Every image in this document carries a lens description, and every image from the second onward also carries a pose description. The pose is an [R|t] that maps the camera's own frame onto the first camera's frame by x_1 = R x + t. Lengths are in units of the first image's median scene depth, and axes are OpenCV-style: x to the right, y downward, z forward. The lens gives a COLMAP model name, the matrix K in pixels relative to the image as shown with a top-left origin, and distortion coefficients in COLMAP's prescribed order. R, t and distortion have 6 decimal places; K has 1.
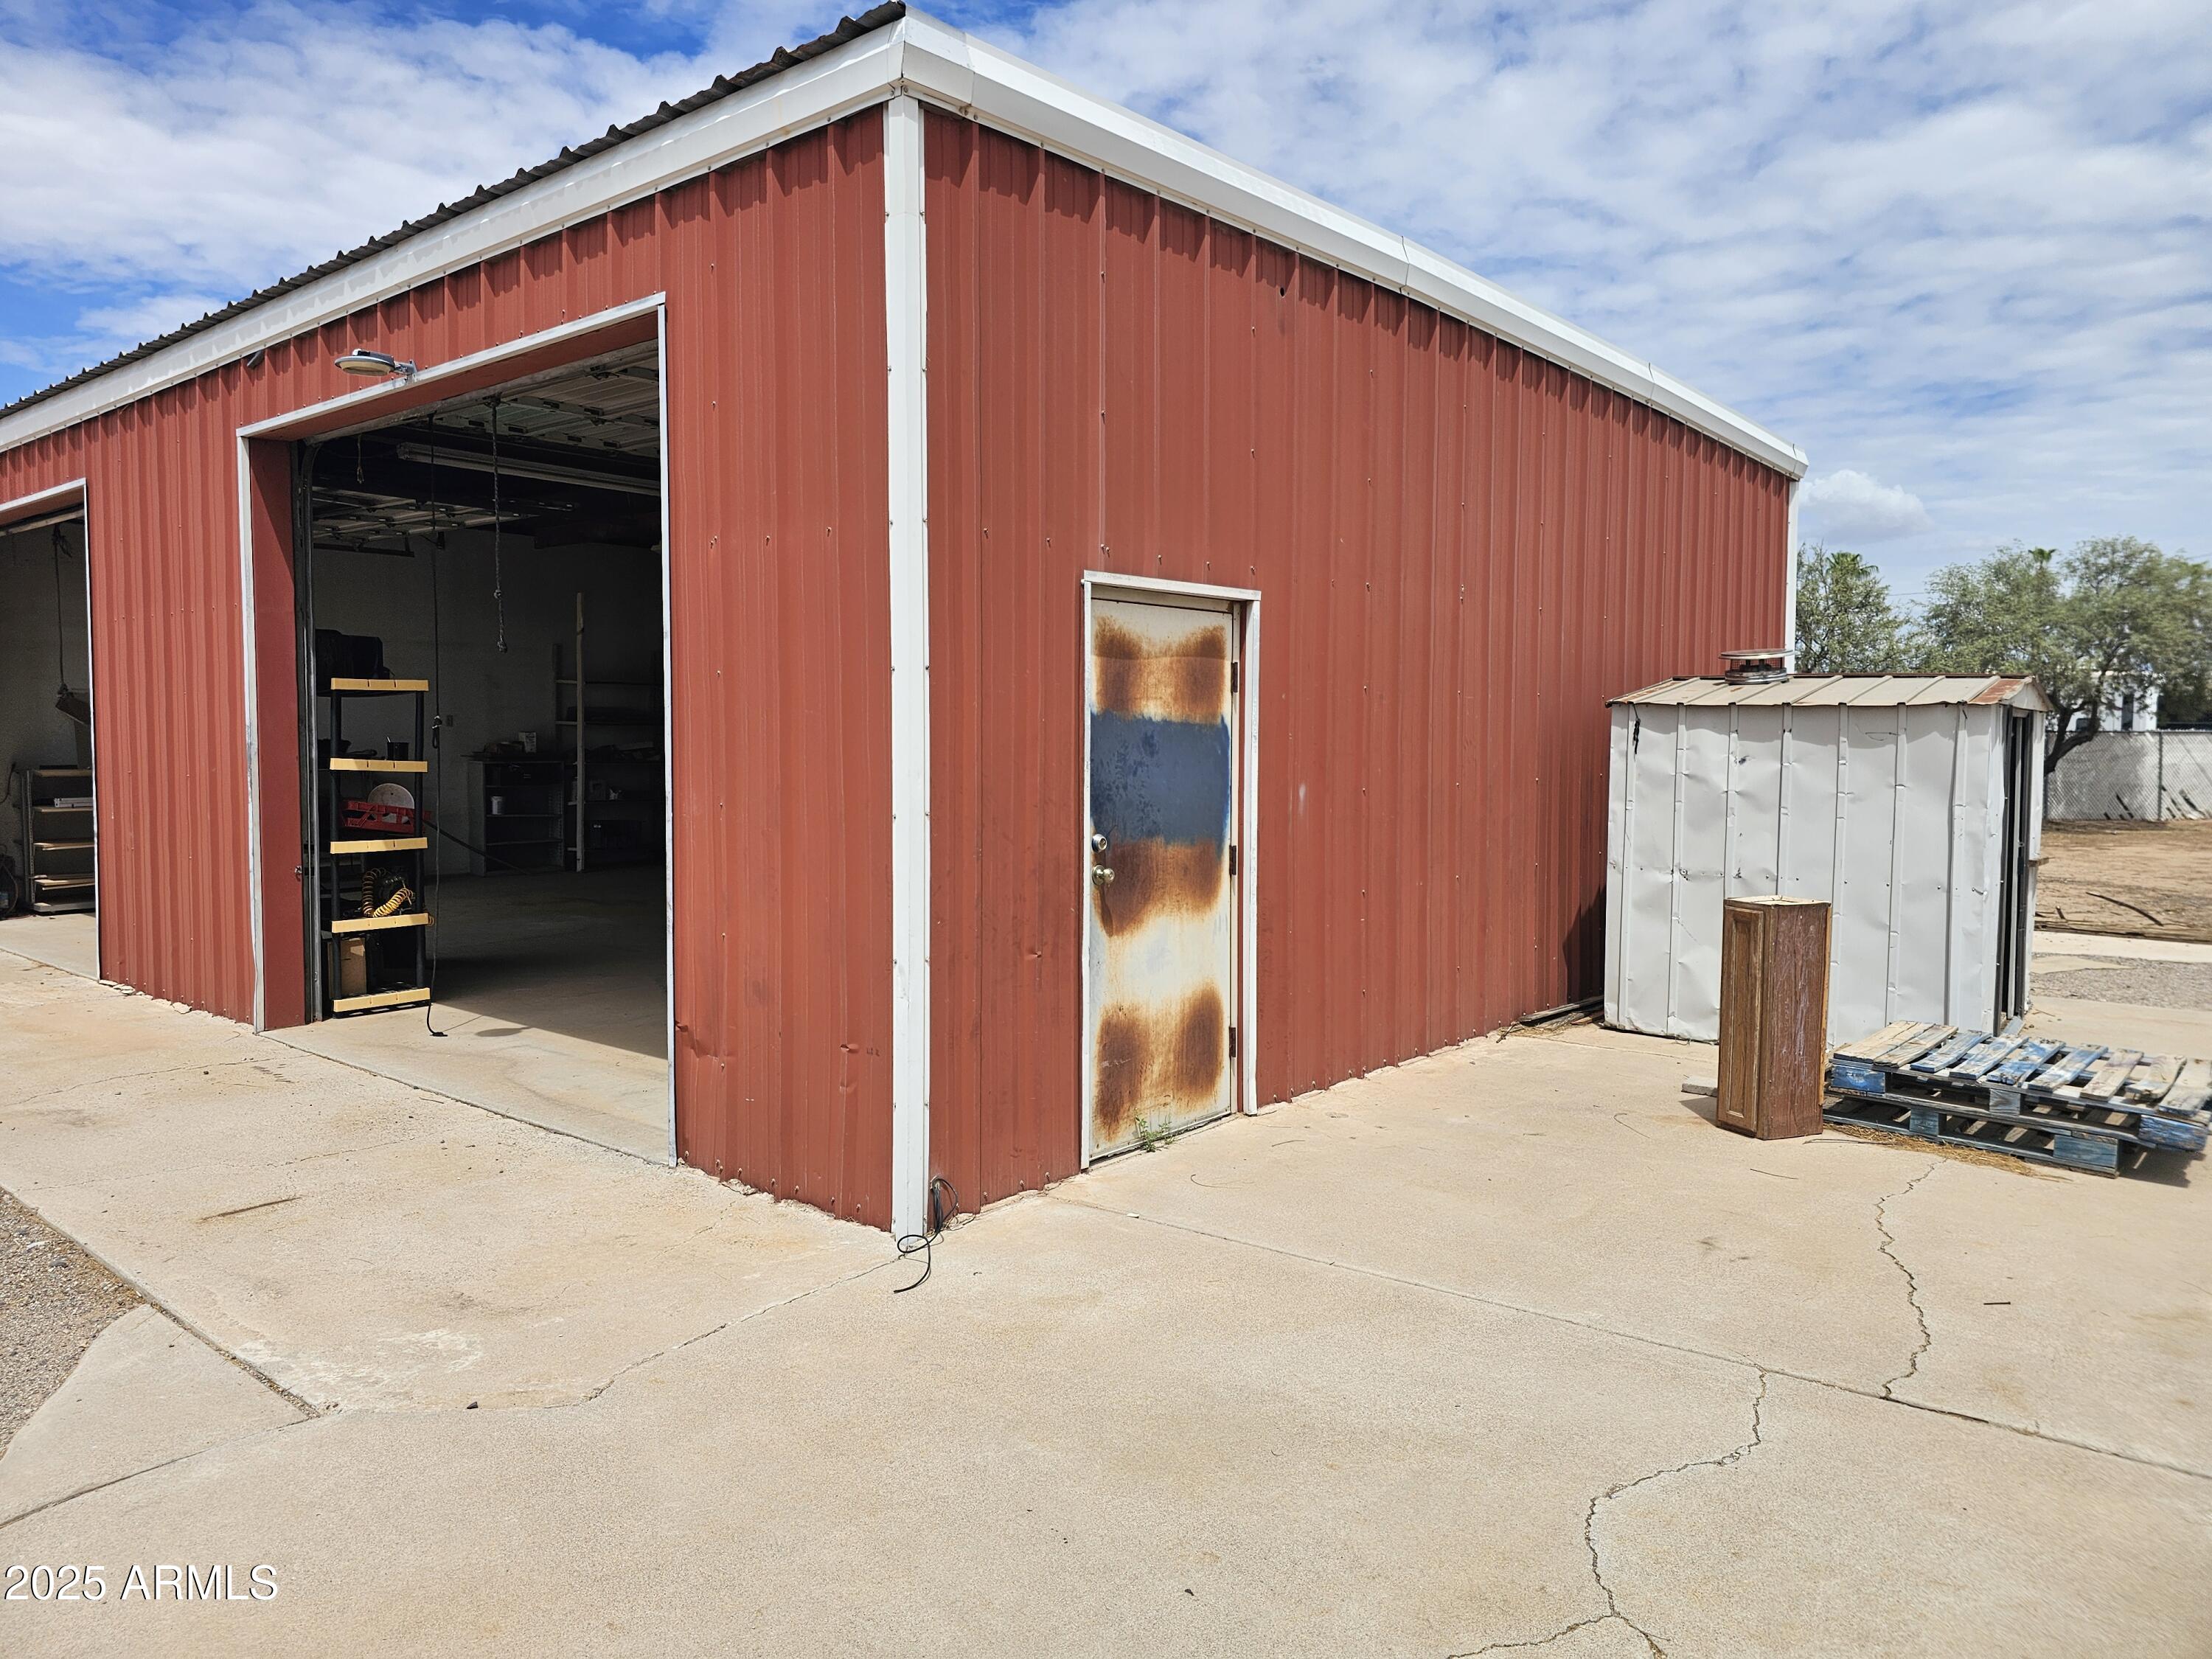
lens RADIAL K [[1500.2, 0, 1098.7], [0, 1500.2, 828.2], [0, 0, 1]] dist [0.009096, 0.004134]
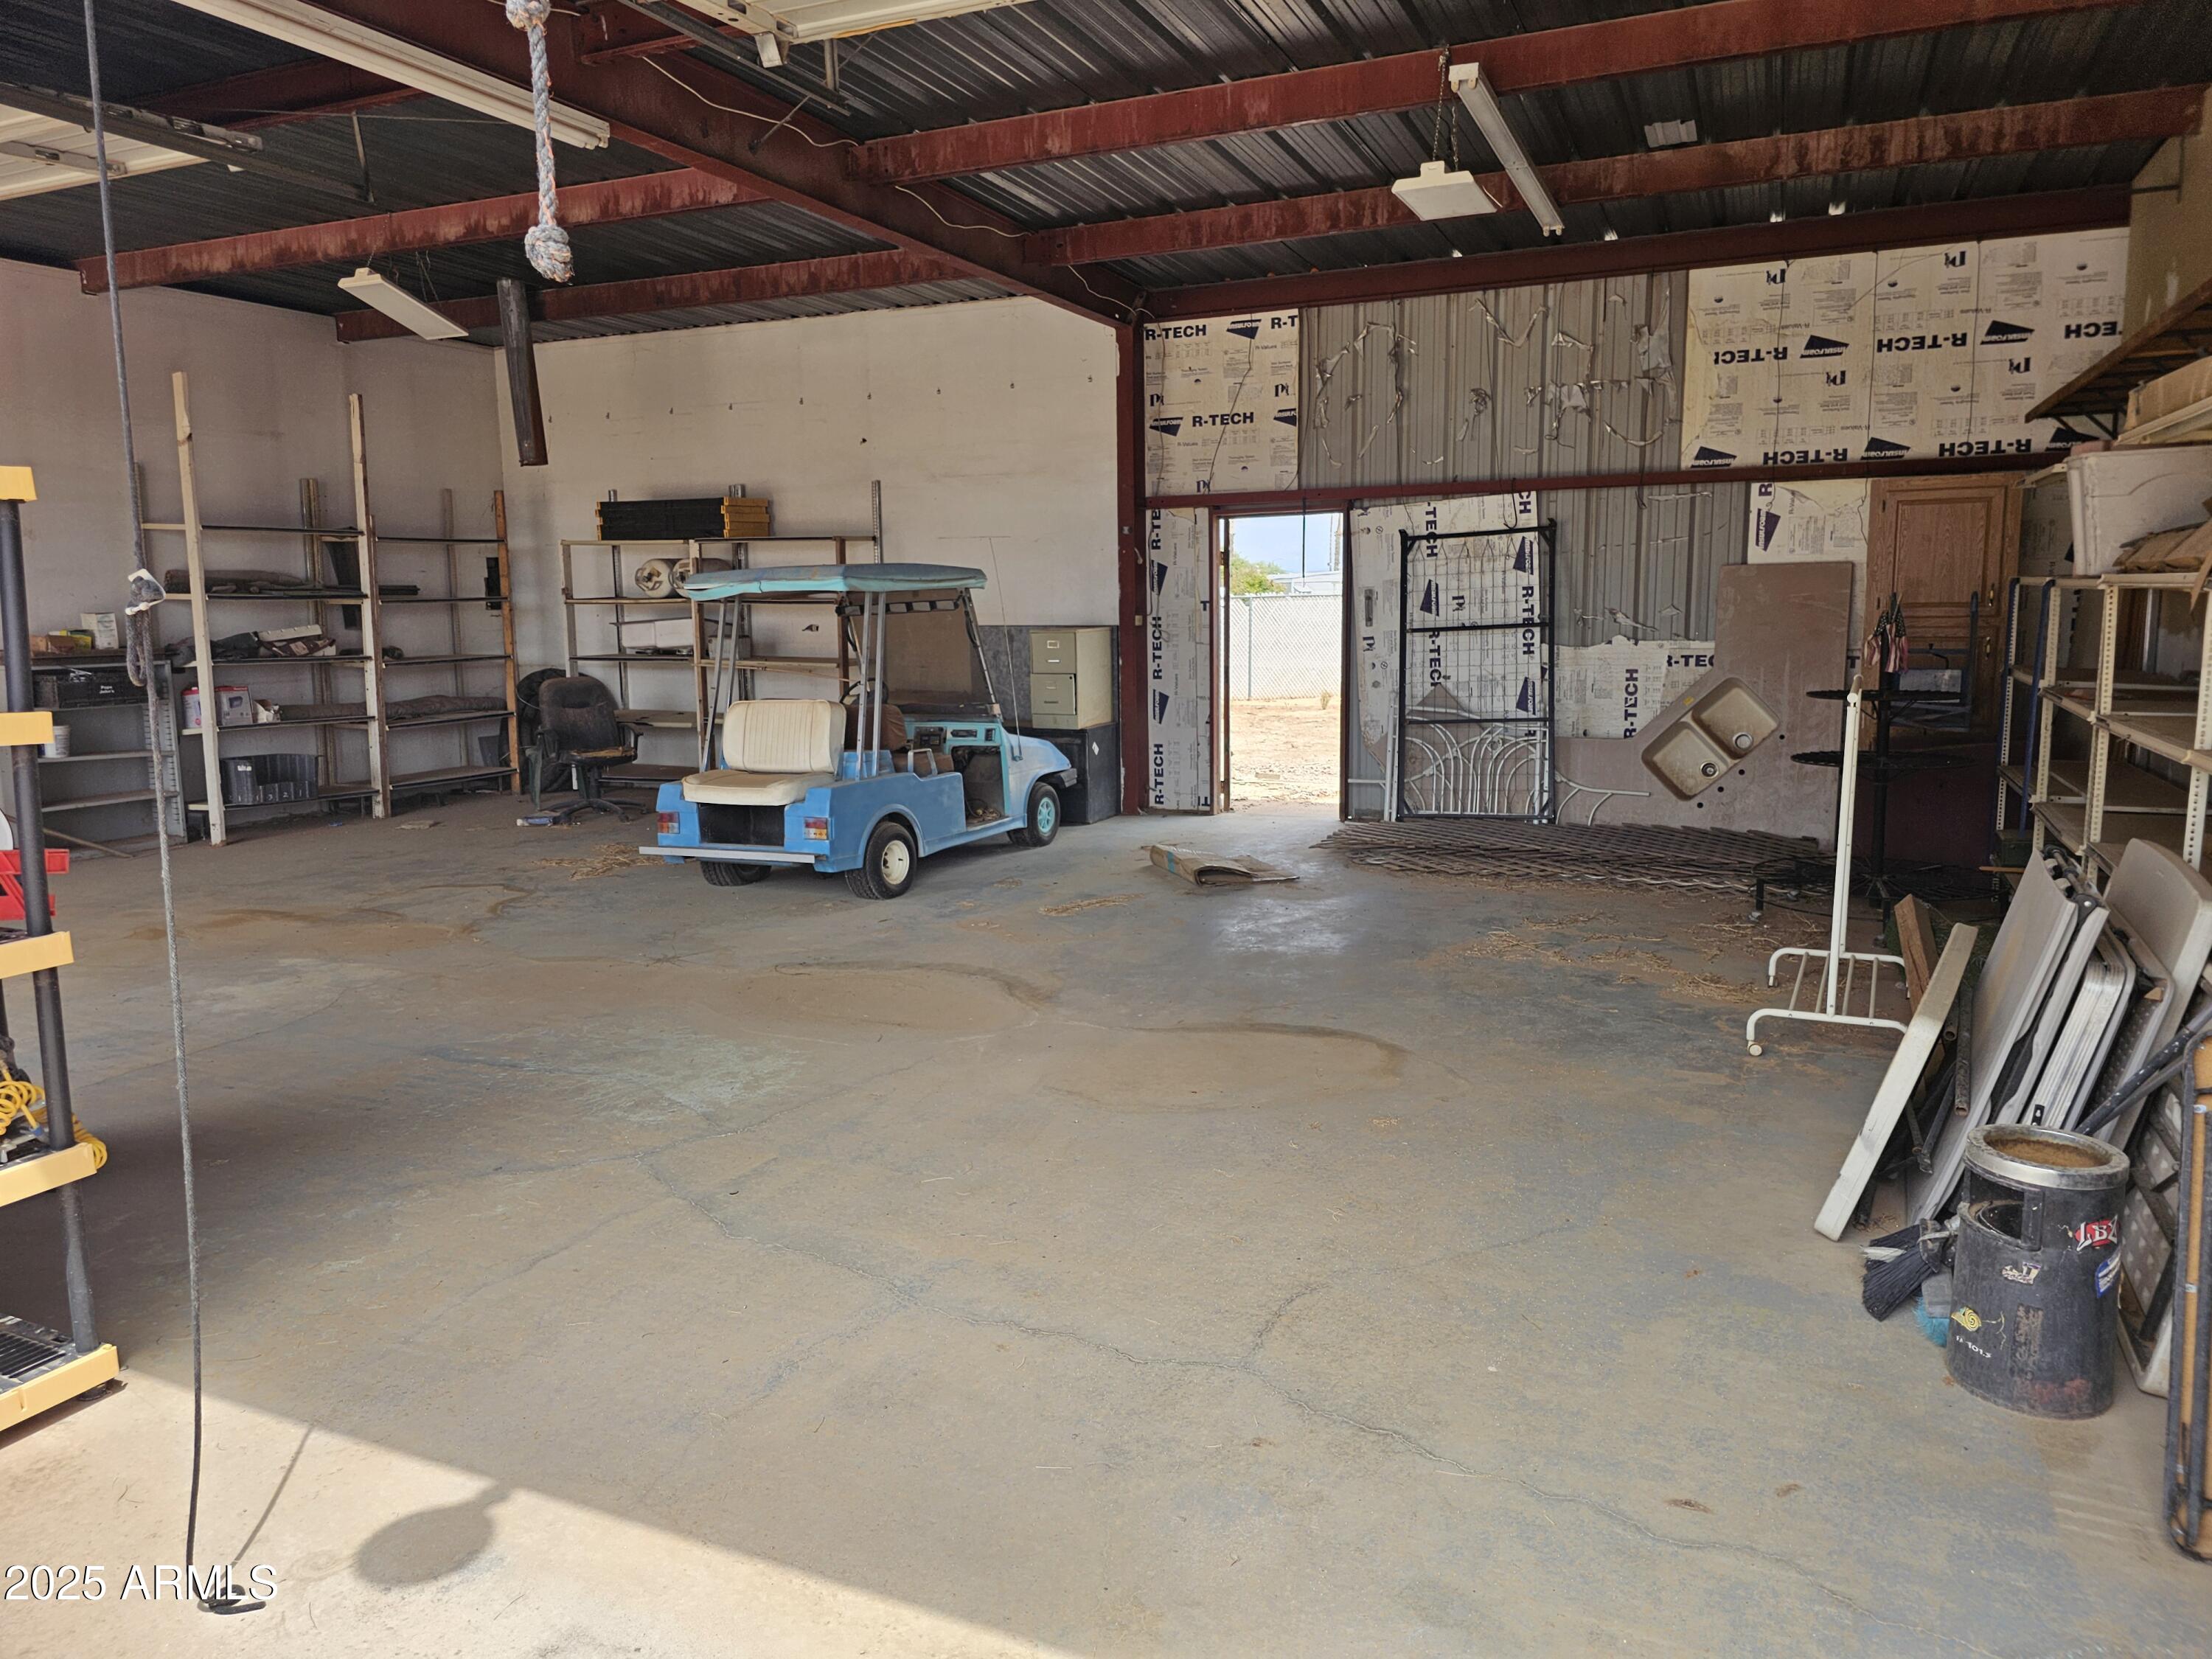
lens RADIAL K [[1500.2, 0, 1111.3], [0, 1500.2, 821.9], [0, 0, 1]] dist [0.009096, 0.004134]
pose [[0.960626, -0.053470, 0.272651, -0.164353], [0.027358, 0.994742, 0.098688, -0.030198], [-0.276494, -0.087343, 0.957038, 0.318873]]
